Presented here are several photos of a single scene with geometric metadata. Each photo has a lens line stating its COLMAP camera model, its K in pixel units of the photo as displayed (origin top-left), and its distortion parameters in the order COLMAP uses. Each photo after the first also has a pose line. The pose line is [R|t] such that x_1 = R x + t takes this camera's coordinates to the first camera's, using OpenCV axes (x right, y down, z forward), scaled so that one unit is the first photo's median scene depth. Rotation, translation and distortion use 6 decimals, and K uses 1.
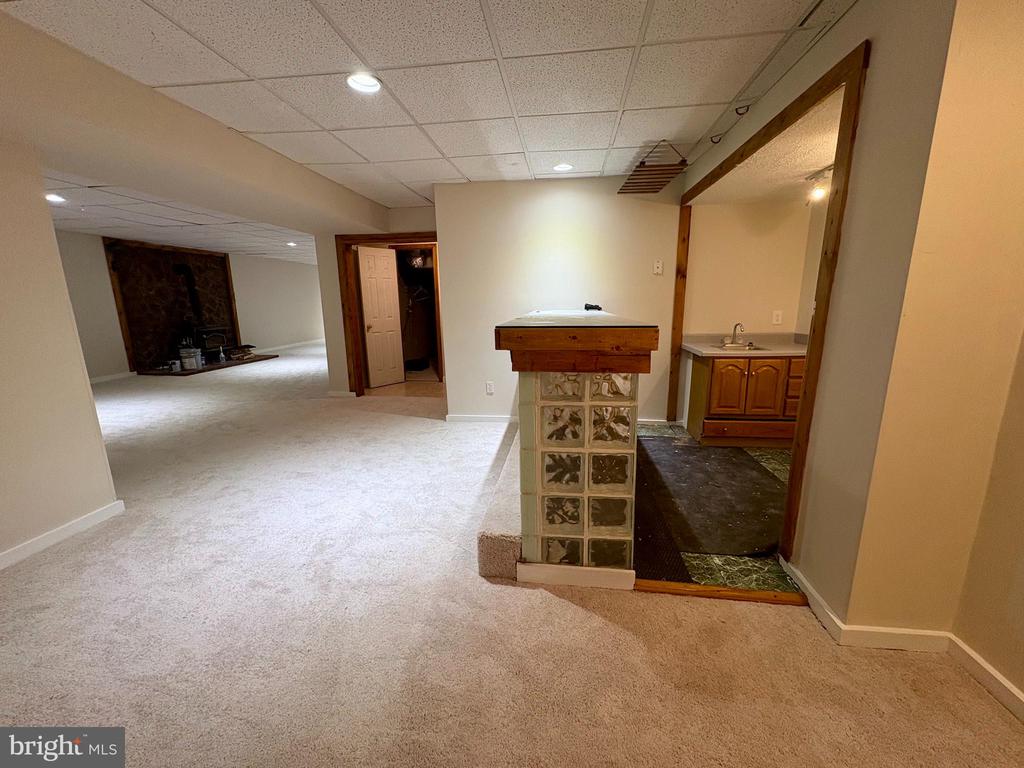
lens RADIAL K [[409.5, 0, 512.0], [0, 409.5, 384.0], [0, 0, 1]] dist [0.000723, 0.000047]
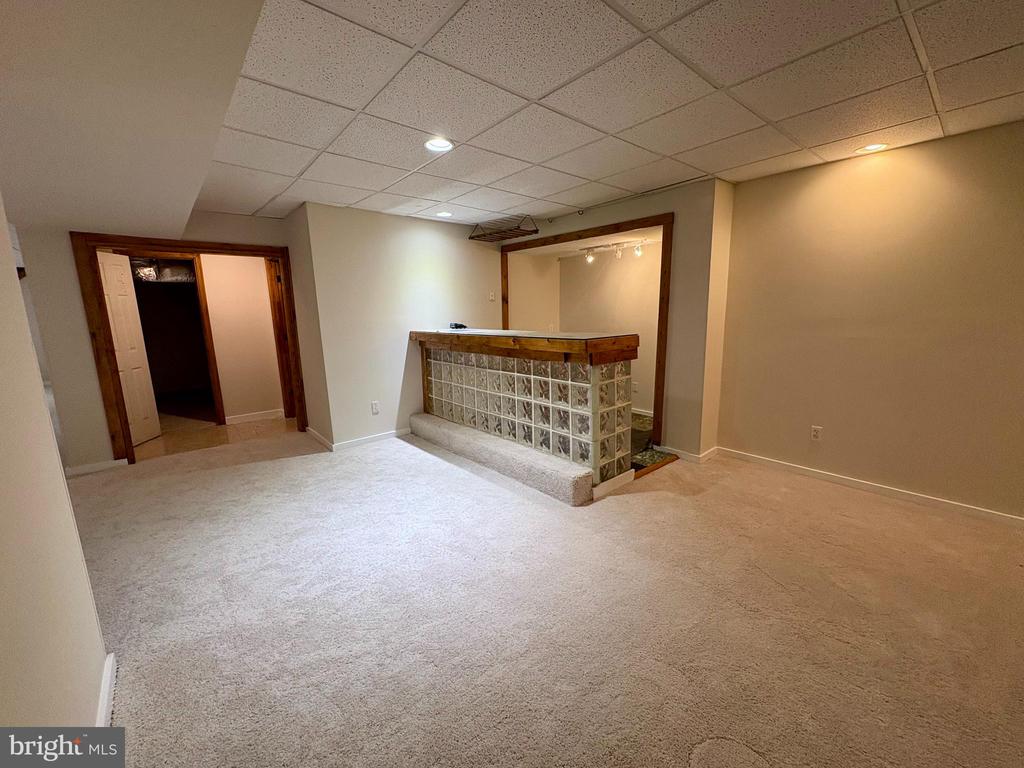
lens RADIAL K [[409.5, 0, 512.0], [0, 409.5, 384.0], [0, 0, 1]] dist [0.000723, 0.000047]
pose [[0.666384, -0.135428, 0.733206, -0.781785], [0.163068, 0.986032, 0.033920, -0.037432], [-0.727558, 0.096959, 0.679160, 0.071287]]
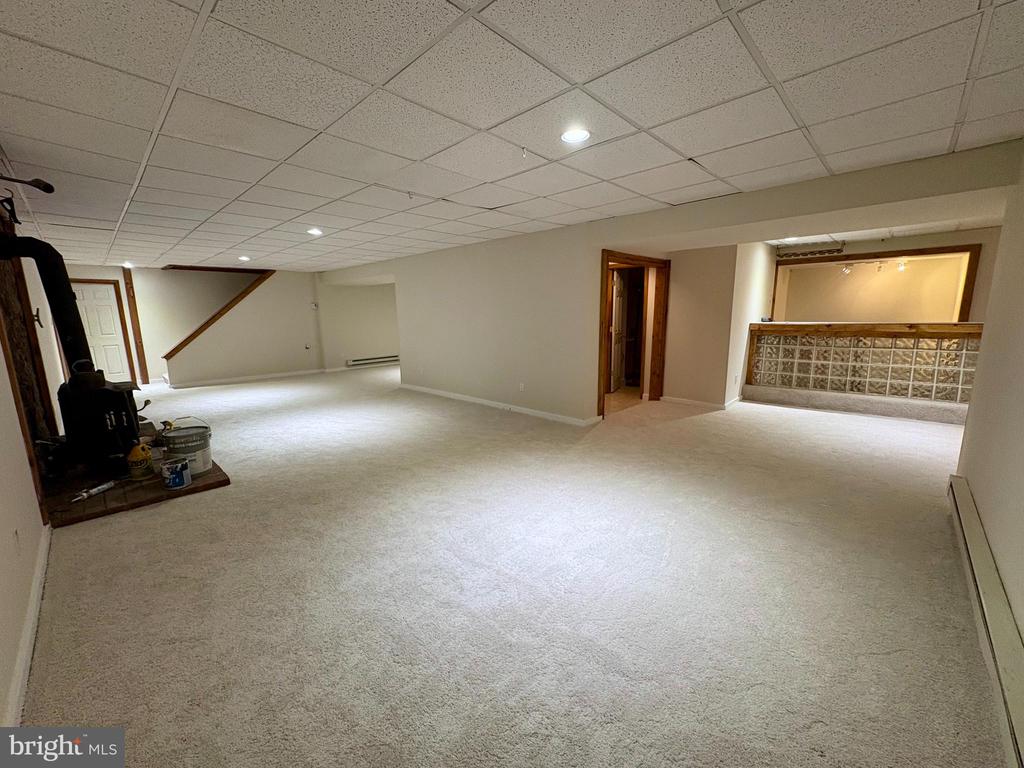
lens RADIAL K [[409.5, 0, 512.0], [0, 409.5, 384.0], [0, 0, 1]] dist [0.000723, 0.000047]
pose [[0.595040, -0.136805, 0.791967, -2.210666], [0.171527, 0.984319, 0.041156, -0.221686], [-0.785179, 0.111354, 0.609175, 1.032249]]
